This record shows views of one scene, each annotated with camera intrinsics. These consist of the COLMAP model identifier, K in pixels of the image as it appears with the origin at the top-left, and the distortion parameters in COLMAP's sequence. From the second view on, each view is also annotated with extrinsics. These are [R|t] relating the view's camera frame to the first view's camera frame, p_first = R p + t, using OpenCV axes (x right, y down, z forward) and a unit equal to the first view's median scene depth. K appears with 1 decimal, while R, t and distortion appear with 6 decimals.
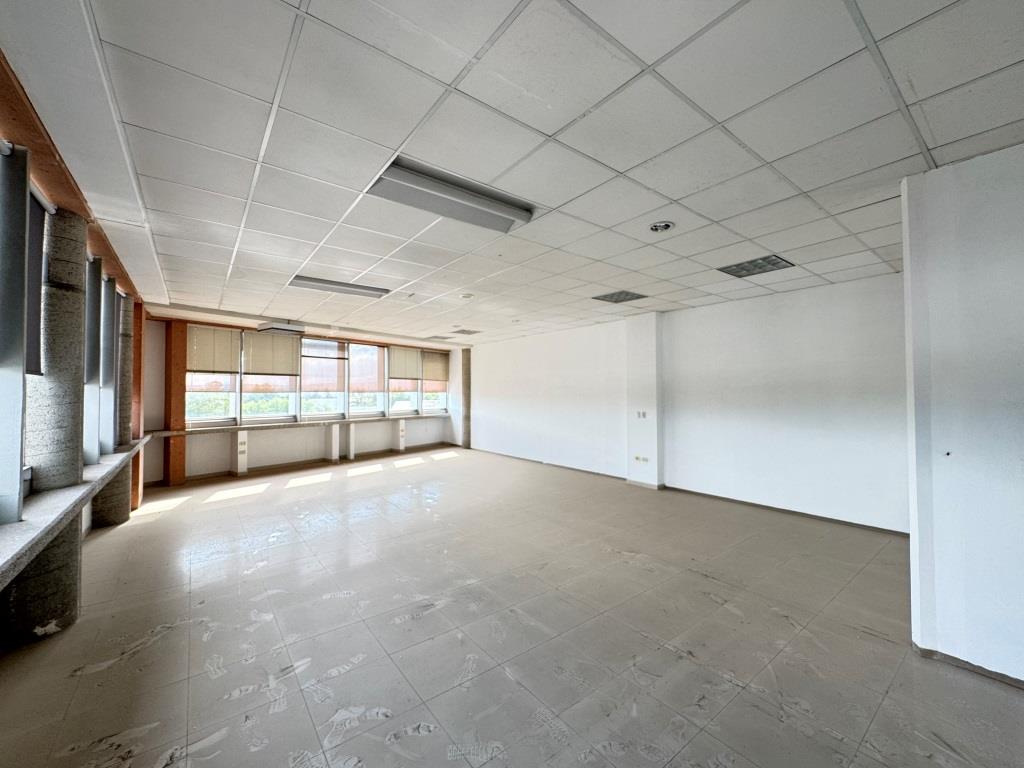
lens RADIAL K [[407.0, 0, 514.3], [0, 407.0, 378.6], [0, 0, 1]] dist [-0.002855, 0.000174]
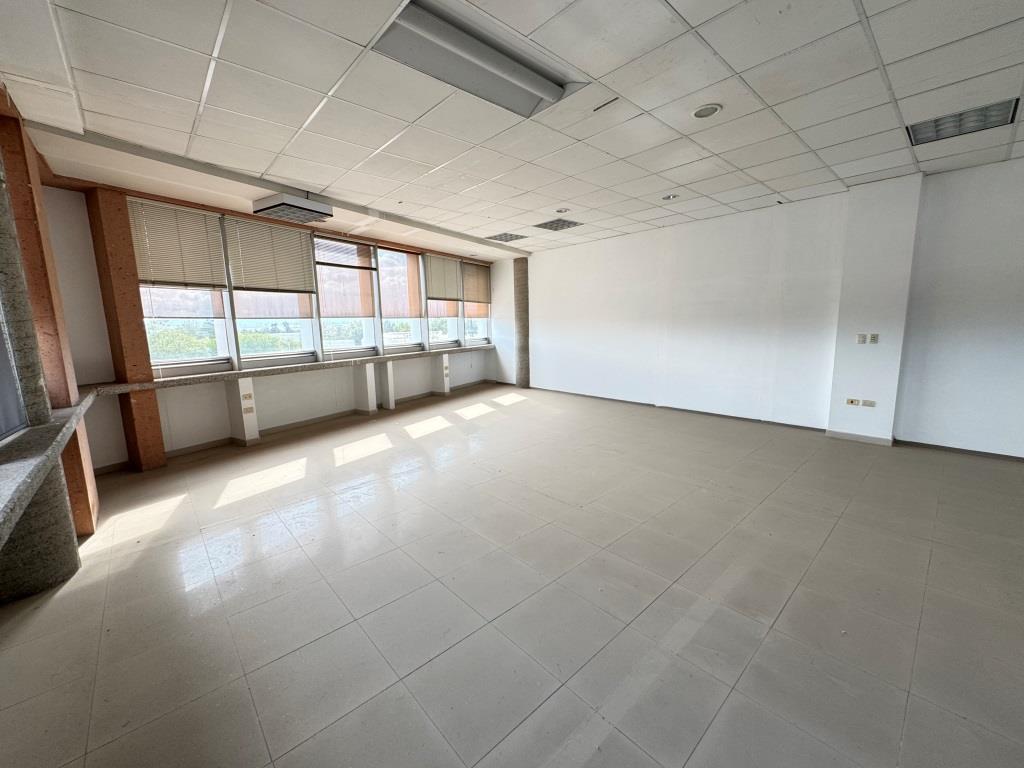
lens RADIAL K [[407.0, 0, 512.1], [0, 407.0, 376.6], [0, 0, 1]] dist [-0.002855, 0.000174]
pose [[0.996982, -0.029637, 0.071758, -0.301871], [0.017339, 0.985922, 0.166305, 0.027273], [-0.075677, -0.164559, 0.983460, 0.344434]]
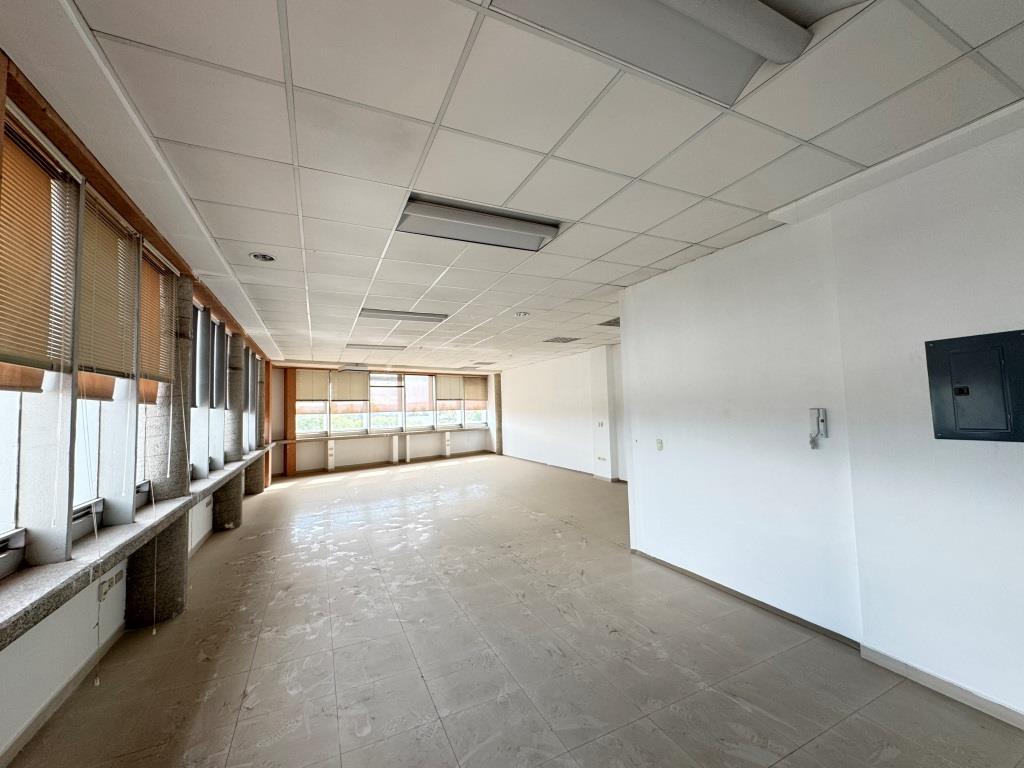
lens RADIAL K [[407.0, 0, 518.7], [0, 407.0, 377.5], [0, 0, 1]] dist [-0.002855, 0.000174]
pose [[0.978429, -0.039978, -0.202678, 0.302002], [0.032334, 0.998641, -0.040884, -0.014600], [0.204036, 0.033449, 0.978392, -0.303204]]
